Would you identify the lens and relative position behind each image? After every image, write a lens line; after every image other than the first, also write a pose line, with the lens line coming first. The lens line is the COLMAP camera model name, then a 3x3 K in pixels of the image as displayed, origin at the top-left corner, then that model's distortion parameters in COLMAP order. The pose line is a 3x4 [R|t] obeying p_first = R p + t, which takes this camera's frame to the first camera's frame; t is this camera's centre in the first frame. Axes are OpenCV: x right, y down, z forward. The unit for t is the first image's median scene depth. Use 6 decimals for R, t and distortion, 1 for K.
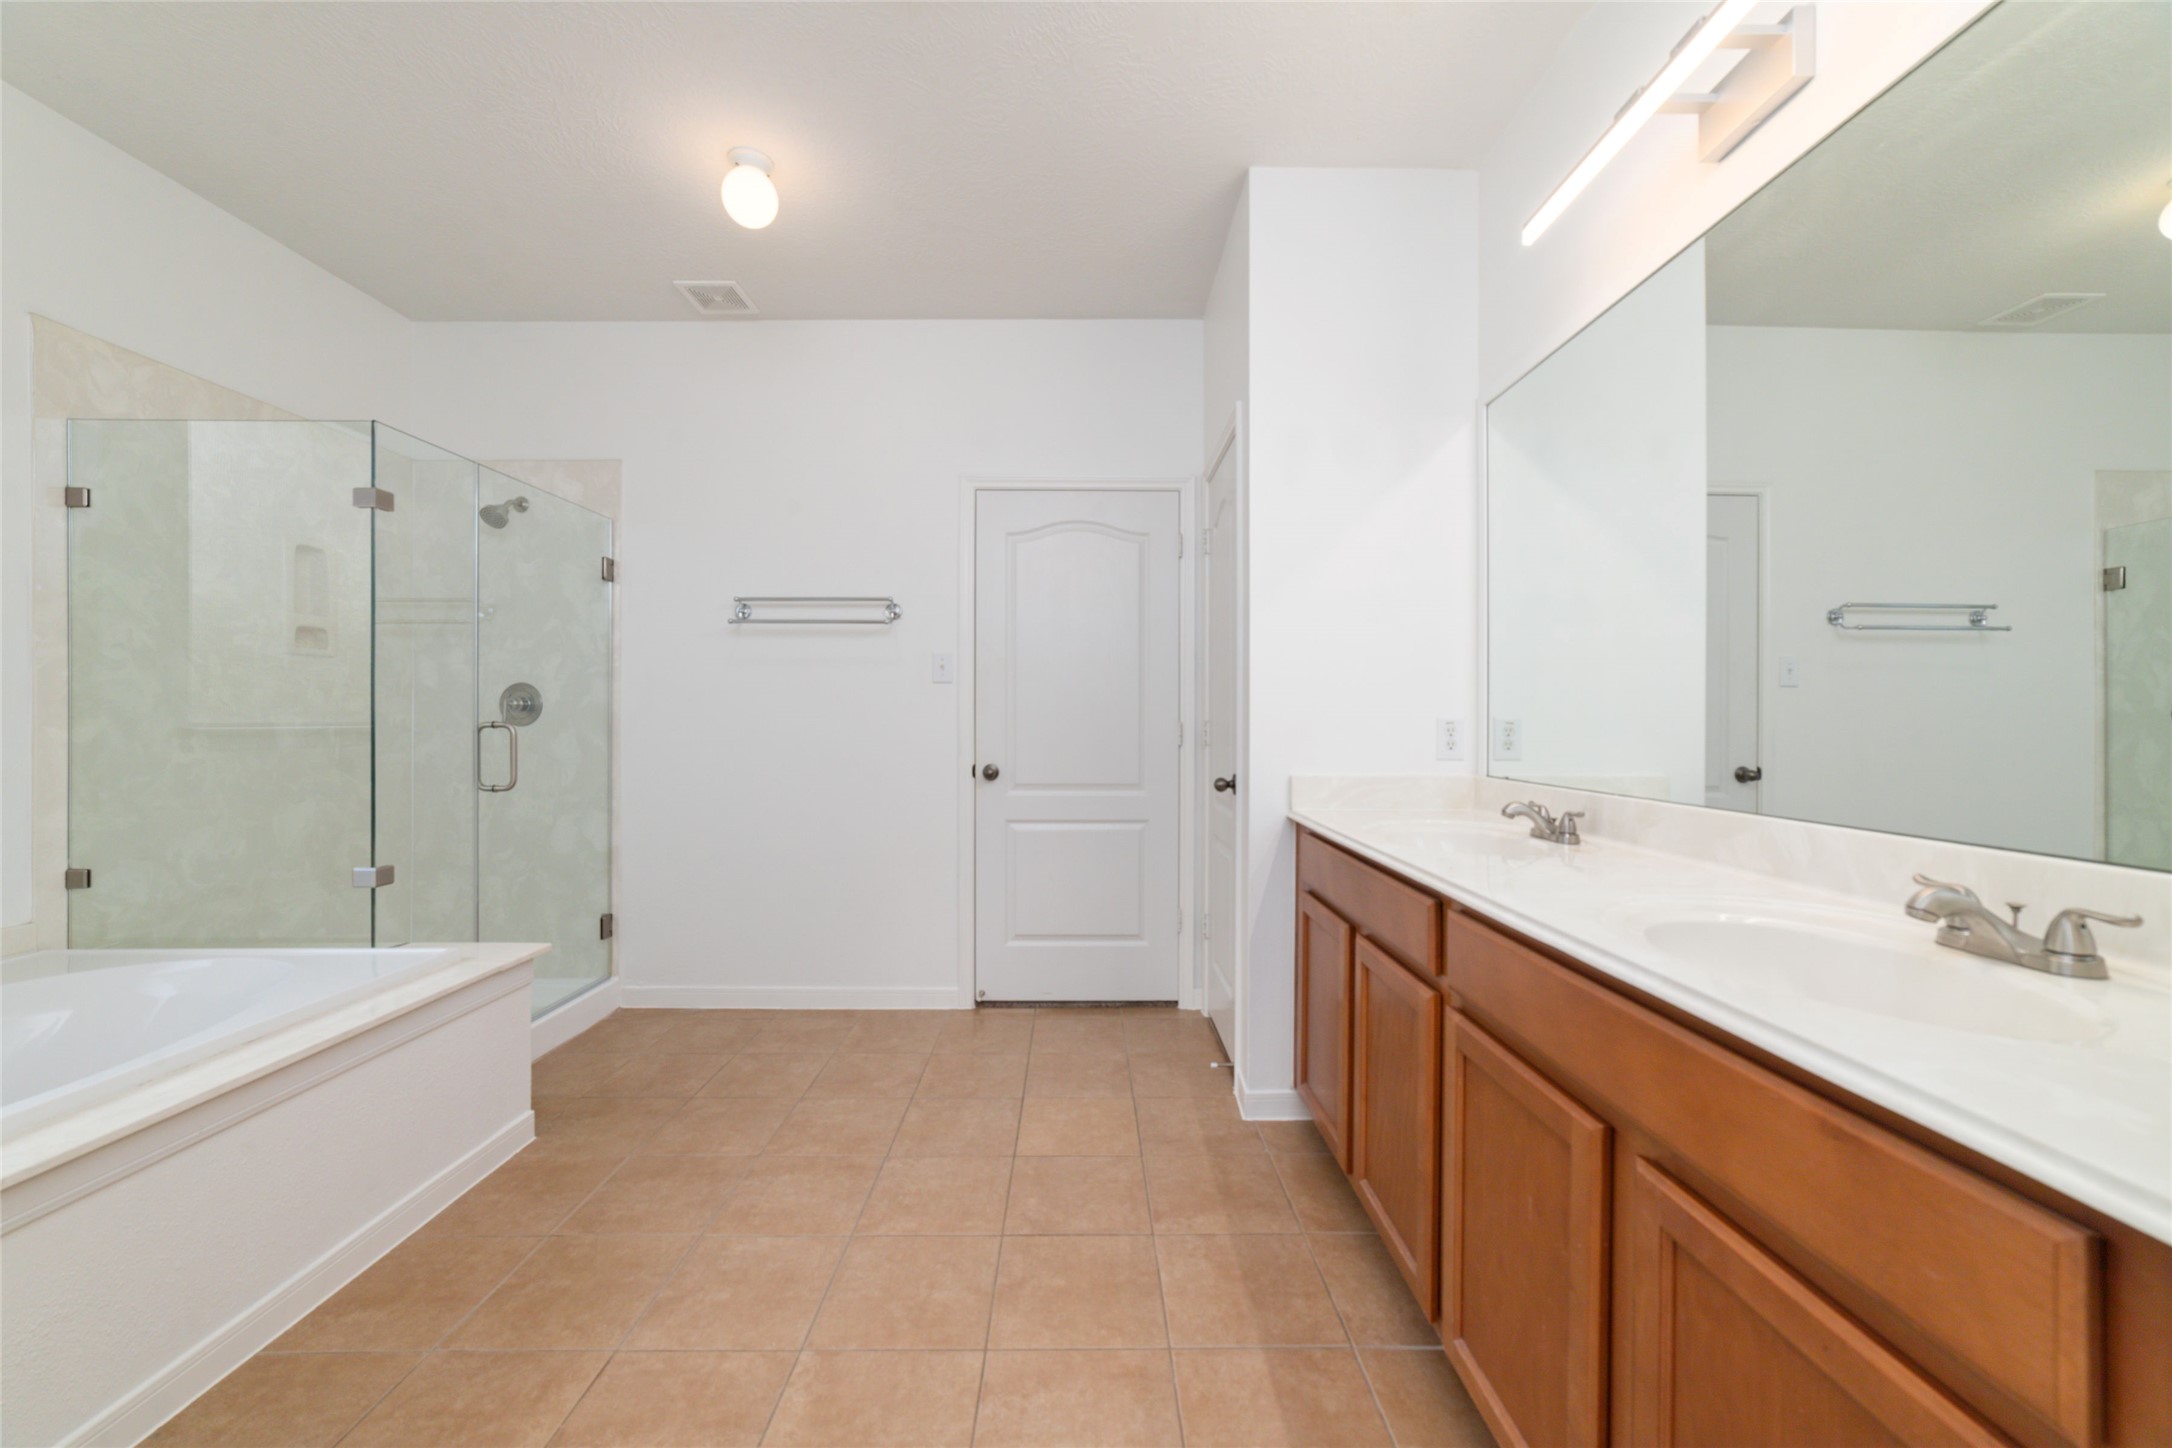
lens RADIAL K [[825.5, 0, 1086.0], [0, 825.5, 724.0], [0, 0, 1]] dist [-0.020659, 0.008601]
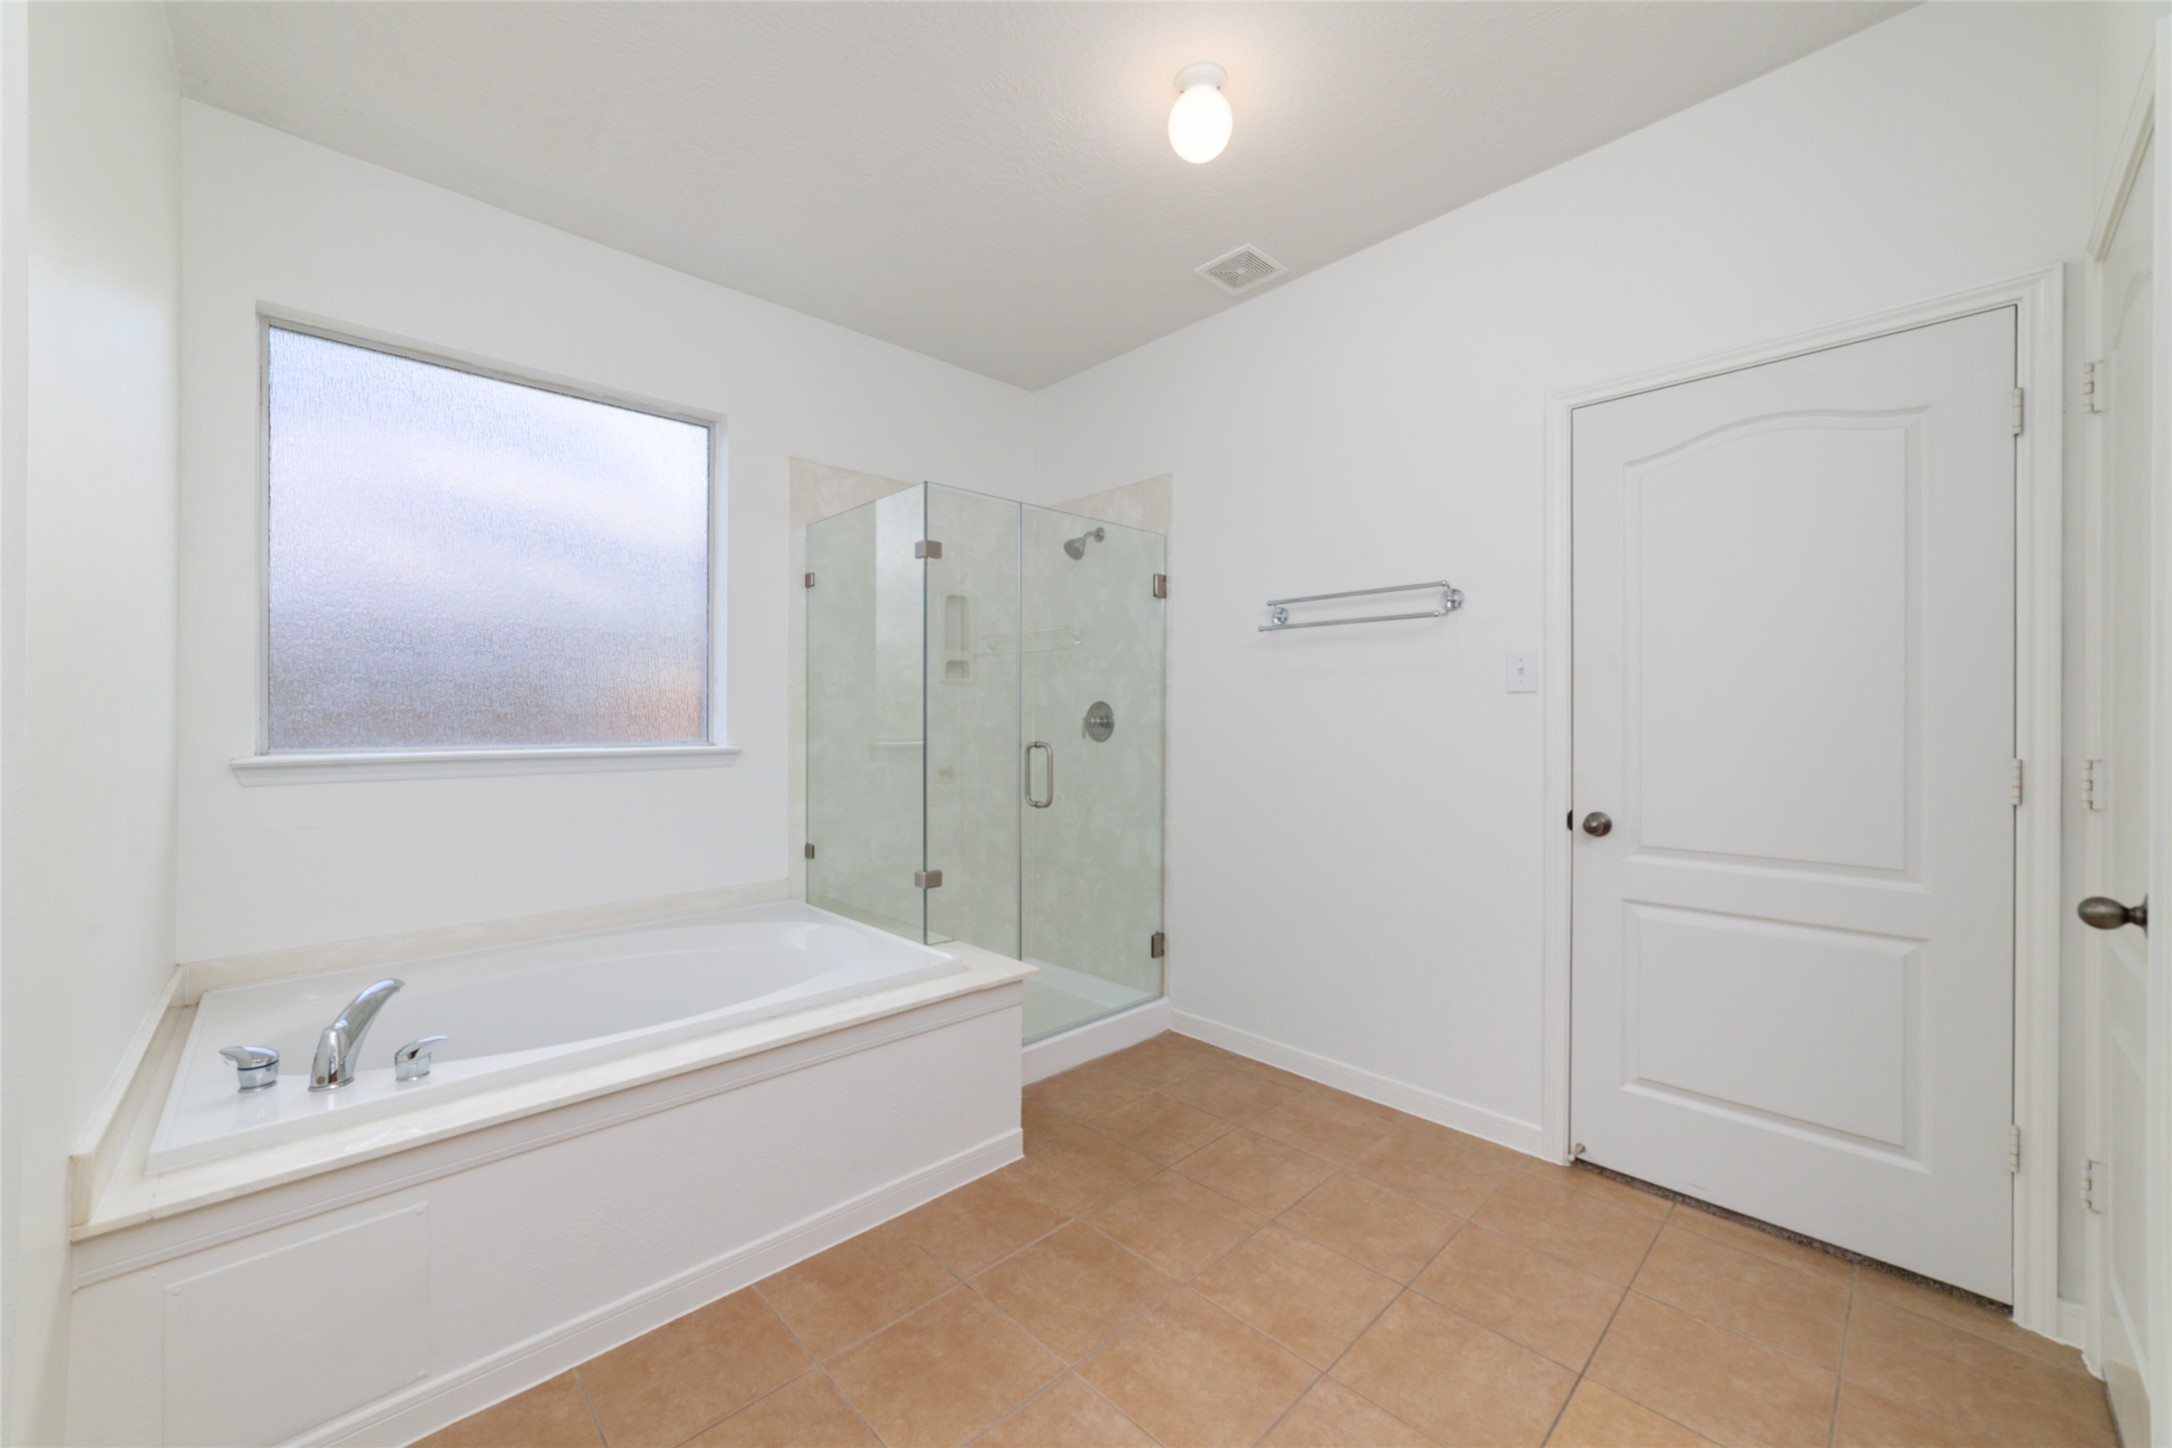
lens RADIAL K [[832.1, 0, 1089.5], [0, 832.1, 720.8], [0, 0, 1]] dist [-0.020640, 0.006750]
pose [[0.688556, 0.001358, -0.725182, 0.101577], [-0.004151, 0.999989, -0.002068, -0.026158], [0.725171, 0.004434, 0.688554, 0.278910]]
